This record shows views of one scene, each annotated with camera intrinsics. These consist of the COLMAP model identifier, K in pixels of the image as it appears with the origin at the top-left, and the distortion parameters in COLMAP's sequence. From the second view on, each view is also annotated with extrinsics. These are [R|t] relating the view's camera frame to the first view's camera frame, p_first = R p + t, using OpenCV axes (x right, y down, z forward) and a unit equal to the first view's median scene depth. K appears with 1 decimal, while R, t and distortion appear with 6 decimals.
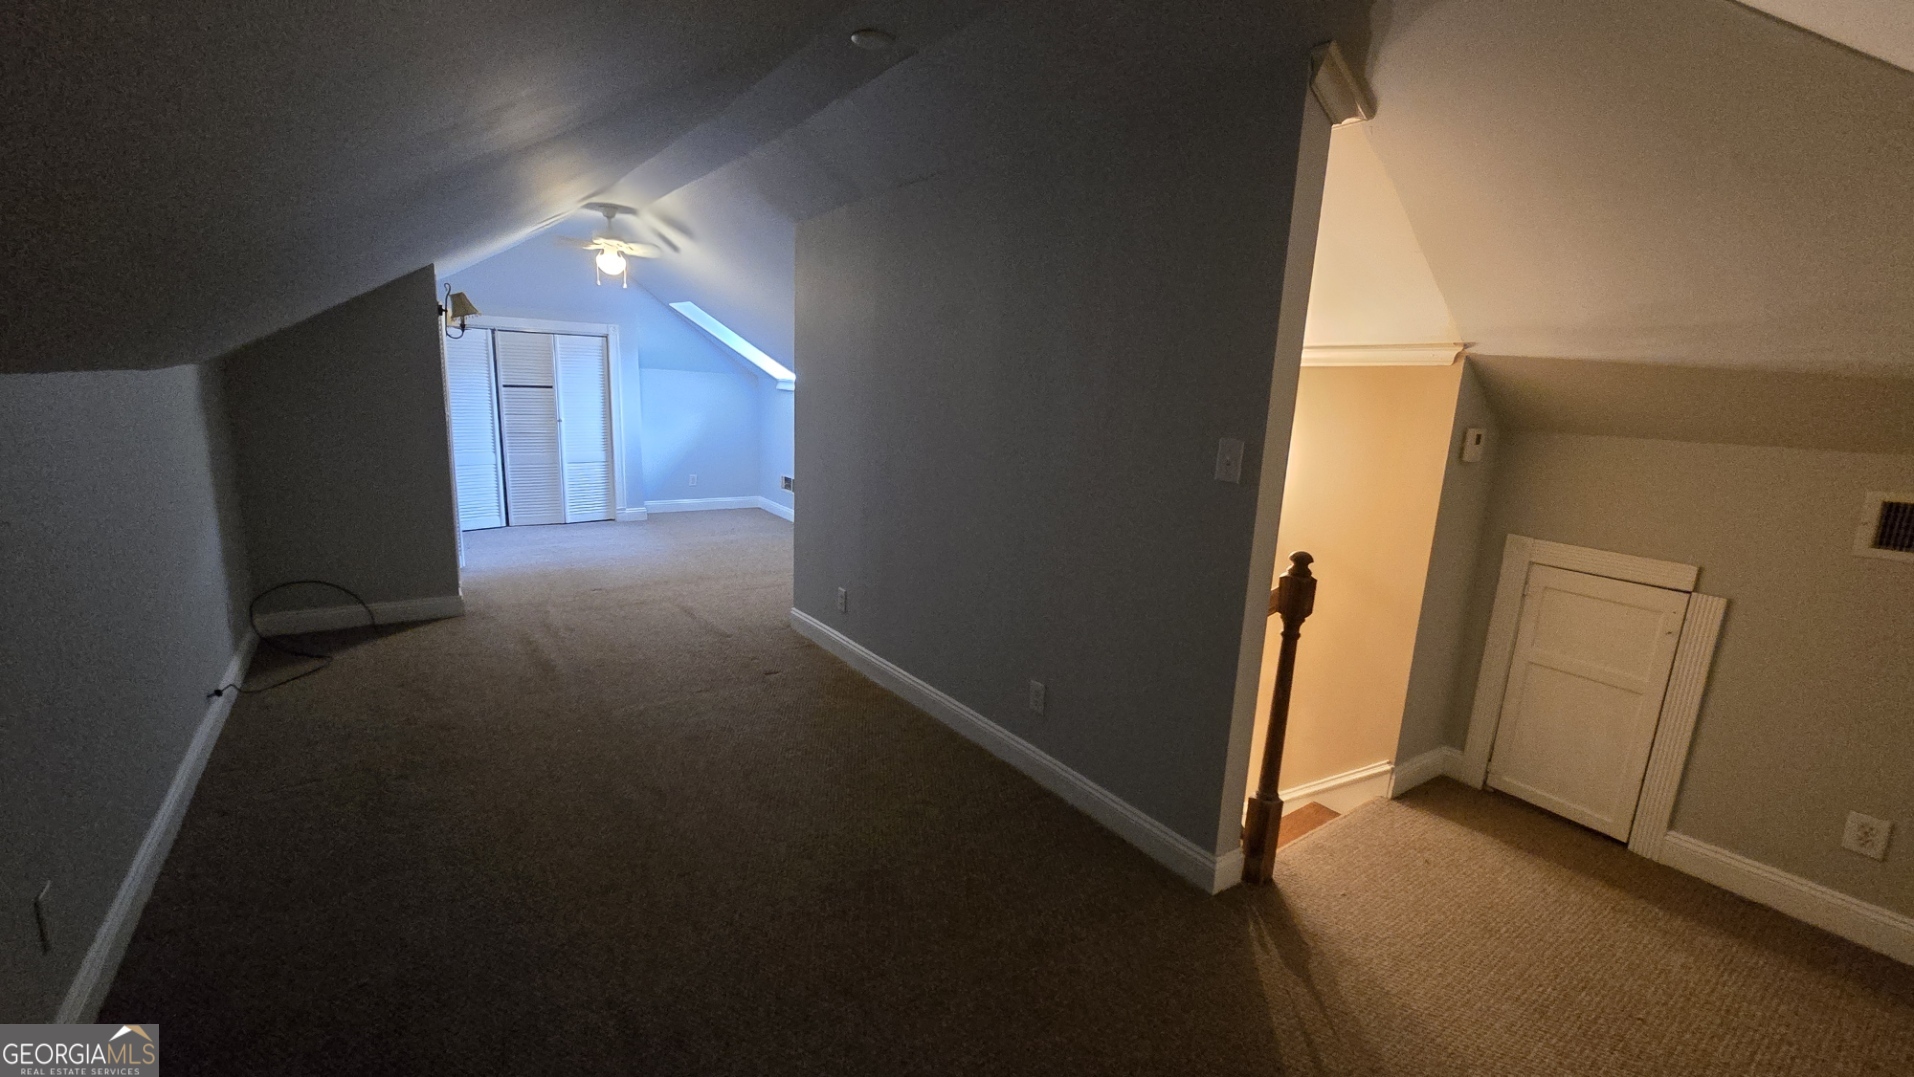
lens RADIAL K [[780.7, 0, 957.0], [0, 780.7, 538.5], [0, 0, 1]] dist [0.000778, 0.000045]
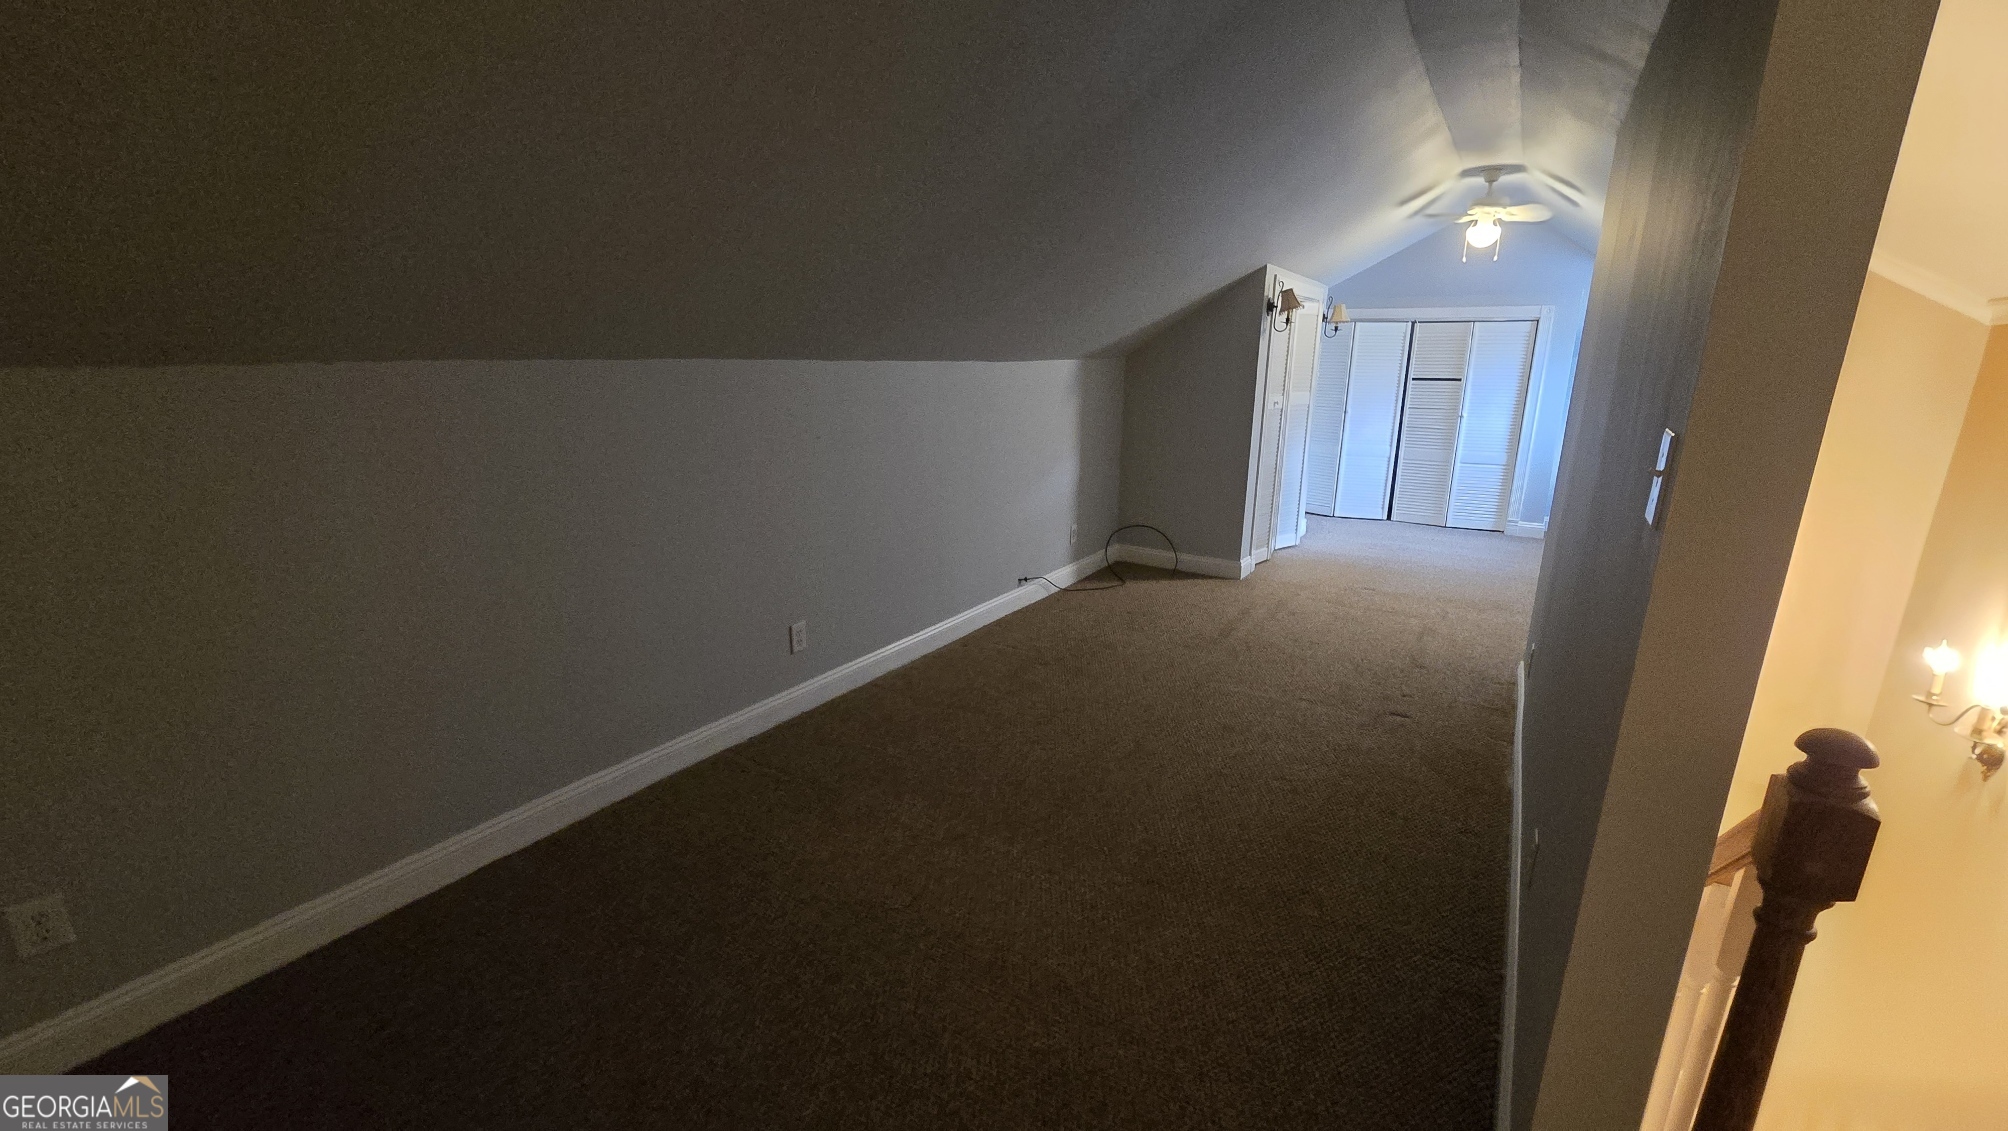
lens RADIAL K [[812.2, 0, 1004.0], [0, 812.2, 565.5], [0, 0, 1]] dist [-0.001113, -0.000177]
pose [[0.411035, 0.198462, -0.889754, 0.227703], [-0.177889, 0.974714, 0.135234, -0.017044], [0.894095, 0.102691, 0.435946, 0.158944]]
